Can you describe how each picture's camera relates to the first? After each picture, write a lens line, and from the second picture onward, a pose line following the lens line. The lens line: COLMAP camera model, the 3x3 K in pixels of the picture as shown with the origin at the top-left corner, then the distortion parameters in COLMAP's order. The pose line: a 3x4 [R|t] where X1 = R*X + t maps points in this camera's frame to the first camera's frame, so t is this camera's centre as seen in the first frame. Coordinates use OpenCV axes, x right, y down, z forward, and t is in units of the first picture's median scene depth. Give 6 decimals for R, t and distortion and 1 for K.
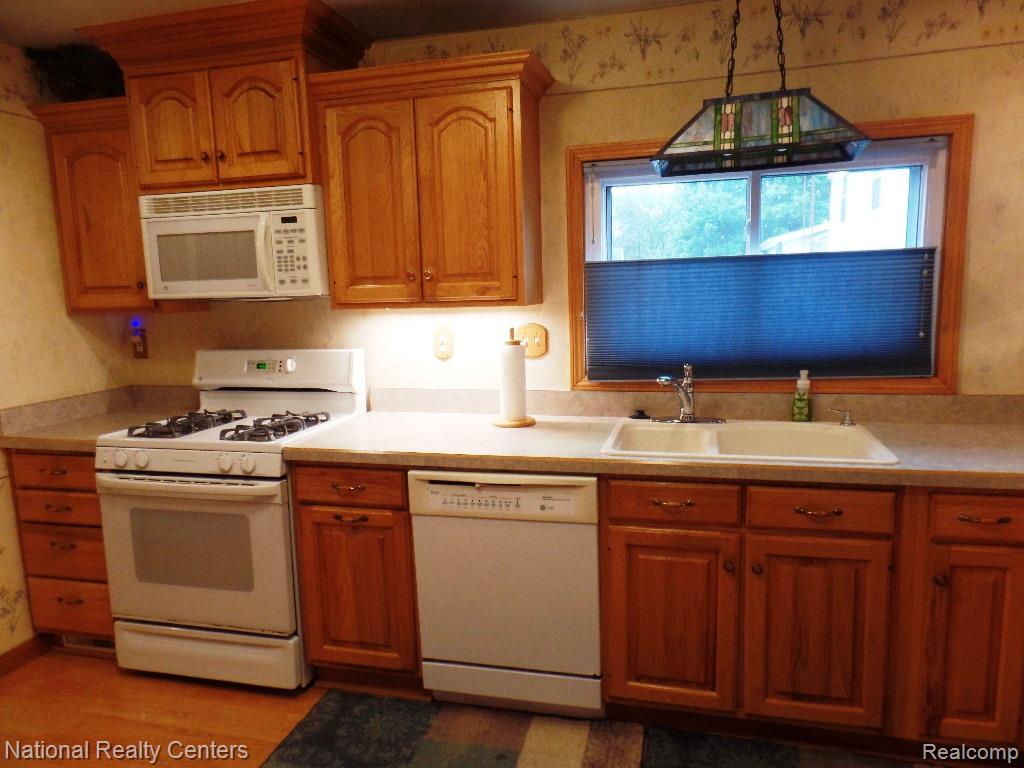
lens RADIAL K [[695.8, 0, 512.0], [0, 695.8, 384.0], [0, 0, 1]] dist [0.001120, 0.008245]
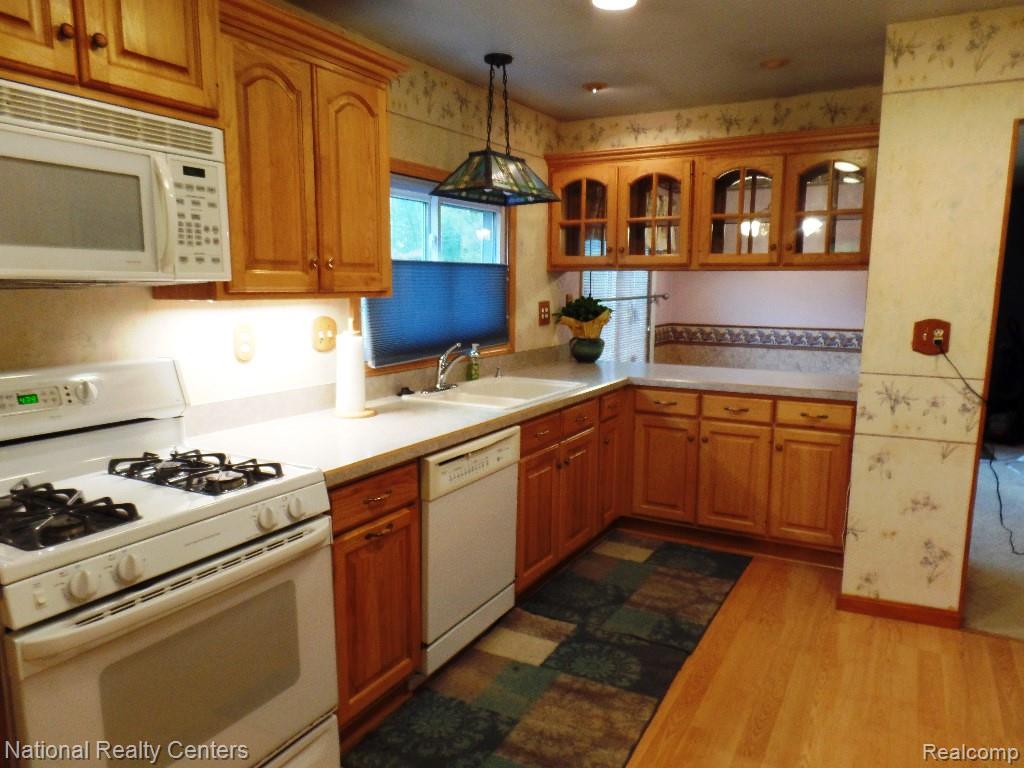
lens RADIAL K [[695.8, 0, 512.0], [0, 695.8, 384.0], [0, 0, 1]] dist [0.001120, 0.008245]
pose [[0.259282, -0.108257, 0.959715, -0.942279], [0.121549, 0.989455, 0.078774, -0.041051], [-0.958123, 0.096228, 0.269706, 0.529298]]
